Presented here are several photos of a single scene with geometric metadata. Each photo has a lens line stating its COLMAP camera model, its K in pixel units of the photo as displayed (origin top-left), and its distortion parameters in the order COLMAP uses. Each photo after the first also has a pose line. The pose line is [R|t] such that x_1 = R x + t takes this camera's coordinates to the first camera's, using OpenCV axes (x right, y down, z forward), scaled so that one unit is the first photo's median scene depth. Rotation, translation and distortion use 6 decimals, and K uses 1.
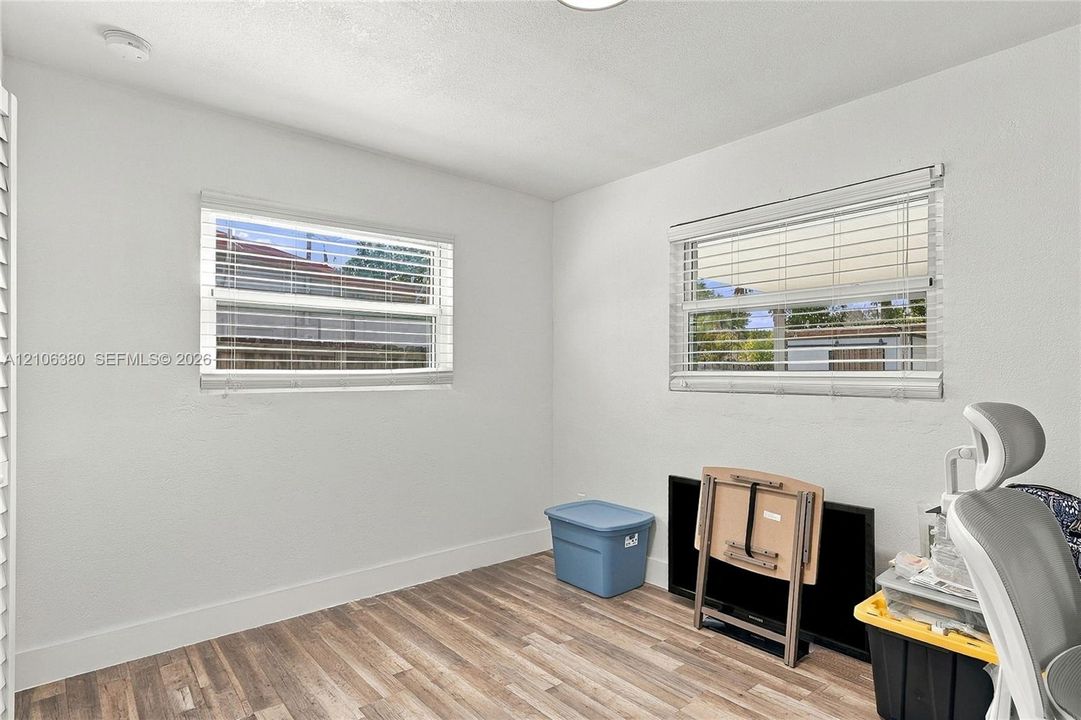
lens RADIAL K [[560.2, 0, 544.2], [0, 560.2, 376.3], [0, 0, 1]] dist [-0.000174, 0.000046]
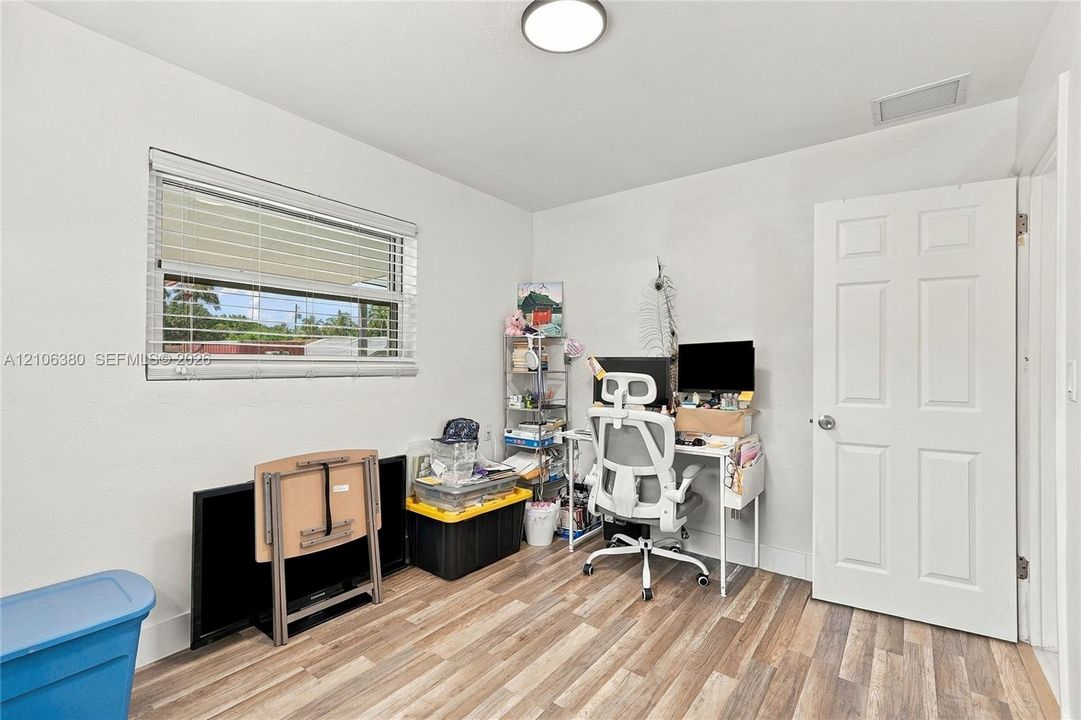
lens RADIAL K [[476.1, 0, 540.5], [0, 476.1, 360.0], [0, 0, 1]] dist [0.000881, 0.000180]
pose [[-0.199158, 0.000830, 0.979967, -0.576601], [-0.005489, 0.999983, -0.001962, -0.001039], [-0.979952, -0.005769, -0.199151, 0.798518]]
